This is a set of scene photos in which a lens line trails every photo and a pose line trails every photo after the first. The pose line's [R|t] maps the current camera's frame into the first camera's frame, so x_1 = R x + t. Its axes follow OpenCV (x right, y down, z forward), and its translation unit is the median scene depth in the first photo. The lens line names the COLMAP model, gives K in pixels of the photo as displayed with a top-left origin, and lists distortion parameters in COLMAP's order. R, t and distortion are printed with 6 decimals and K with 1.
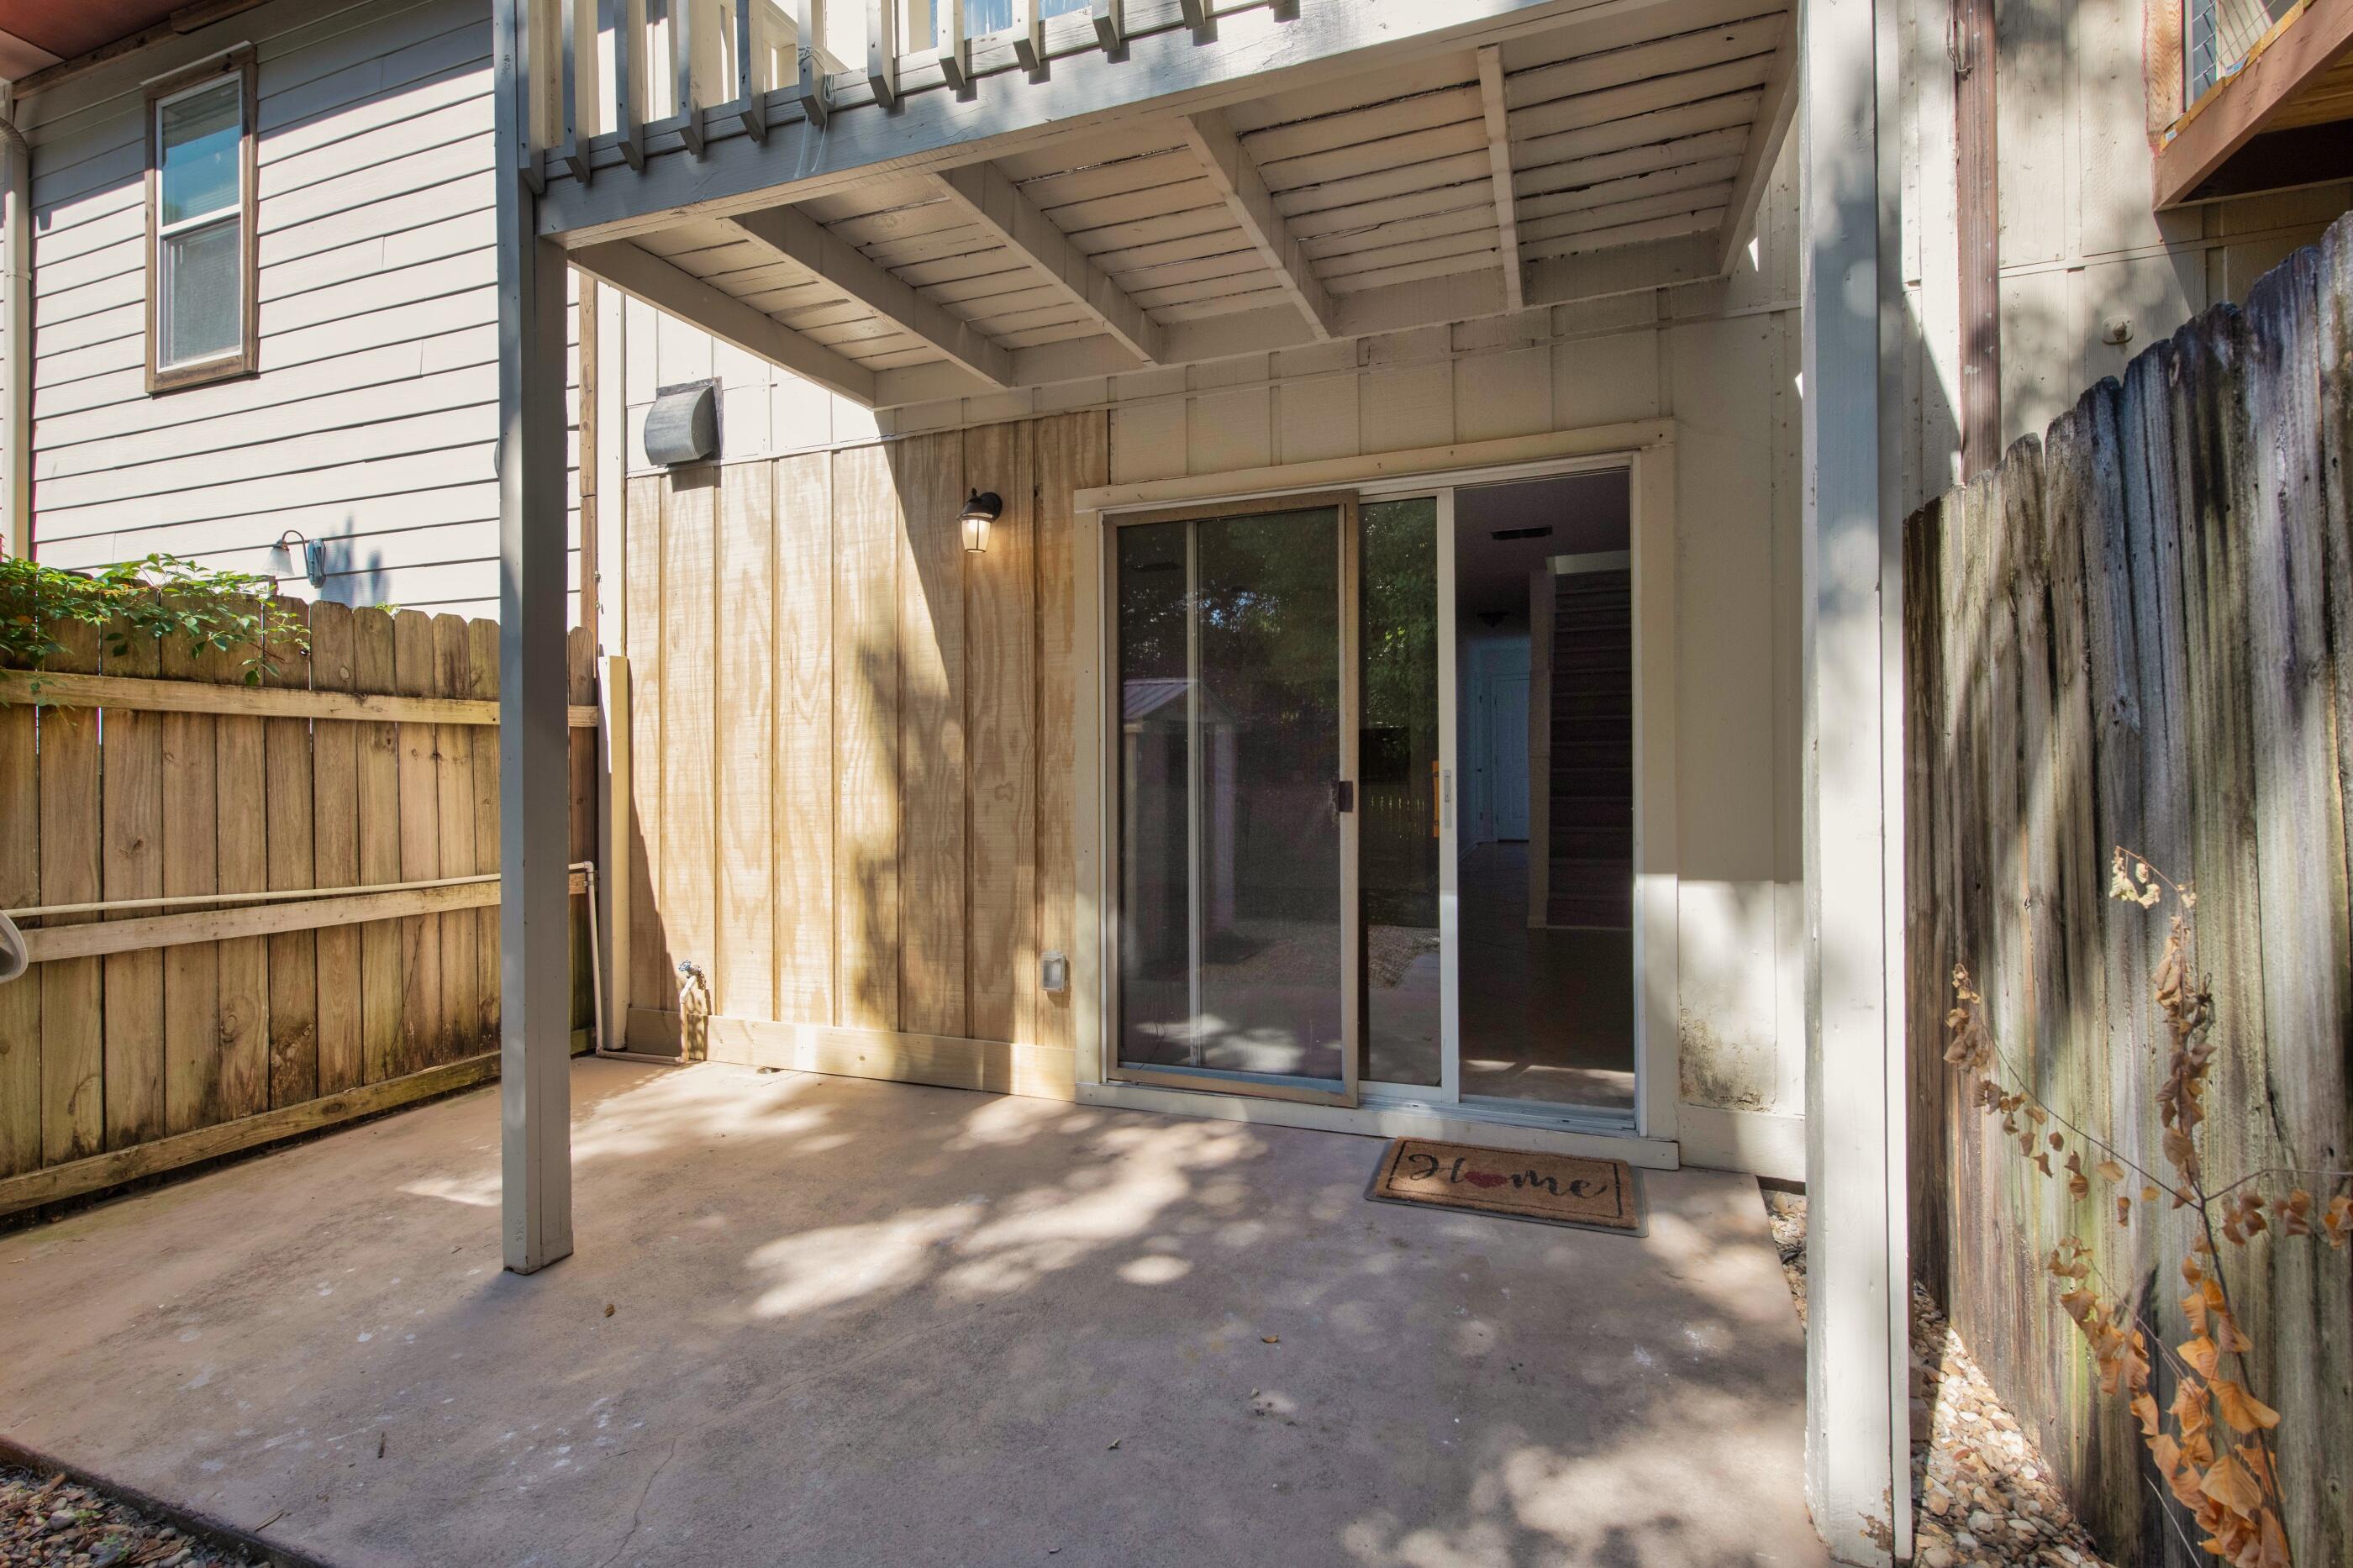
lens RADIAL K [[1069.4, 0, 1174.6], [0, 1069.4, 761.1], [0, 0, 1]] dist [0.000533, 0.000097]
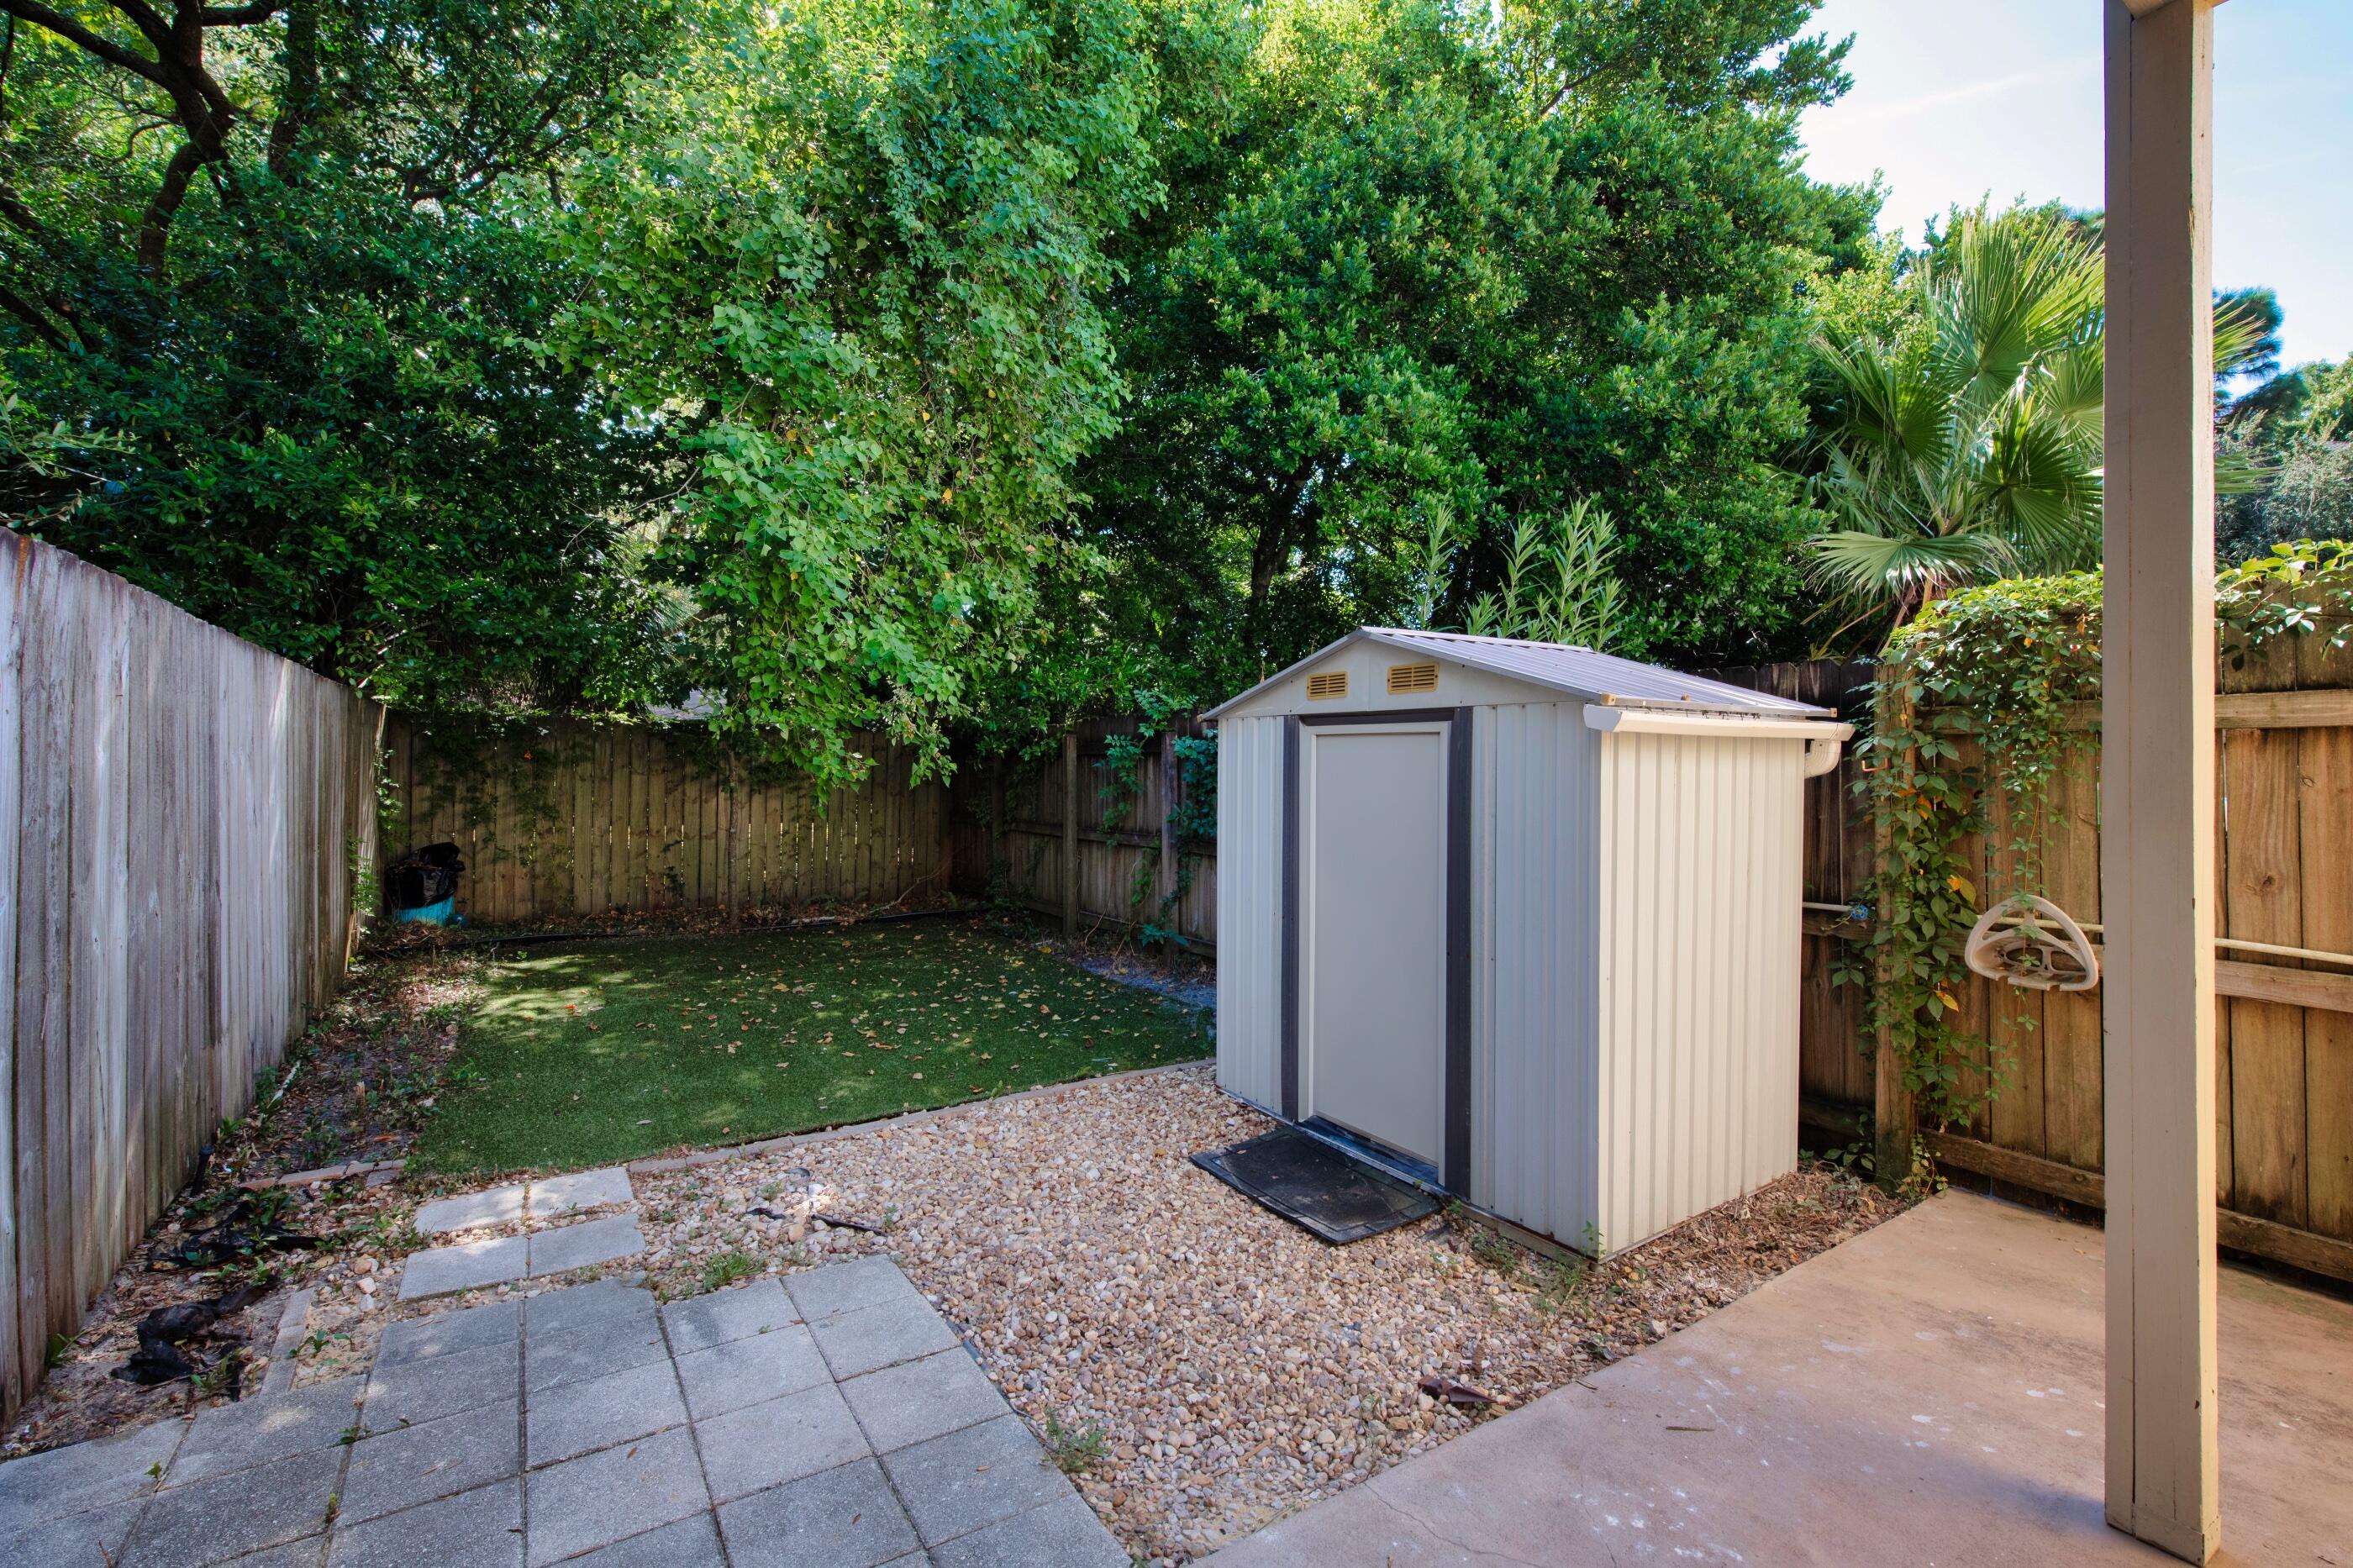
lens RADIAL K [[1069.4, 0, 1179.4], [0, 1069.4, 796.6], [0, 0, 1]] dist [0.000533, 0.000097]
pose [[-0.599416, 0.012664, -0.800338, 0.268523], [-0.000152, 0.999873, 0.015935, -0.005225], [0.800438, 0.009673, -0.599338, 0.802670]]
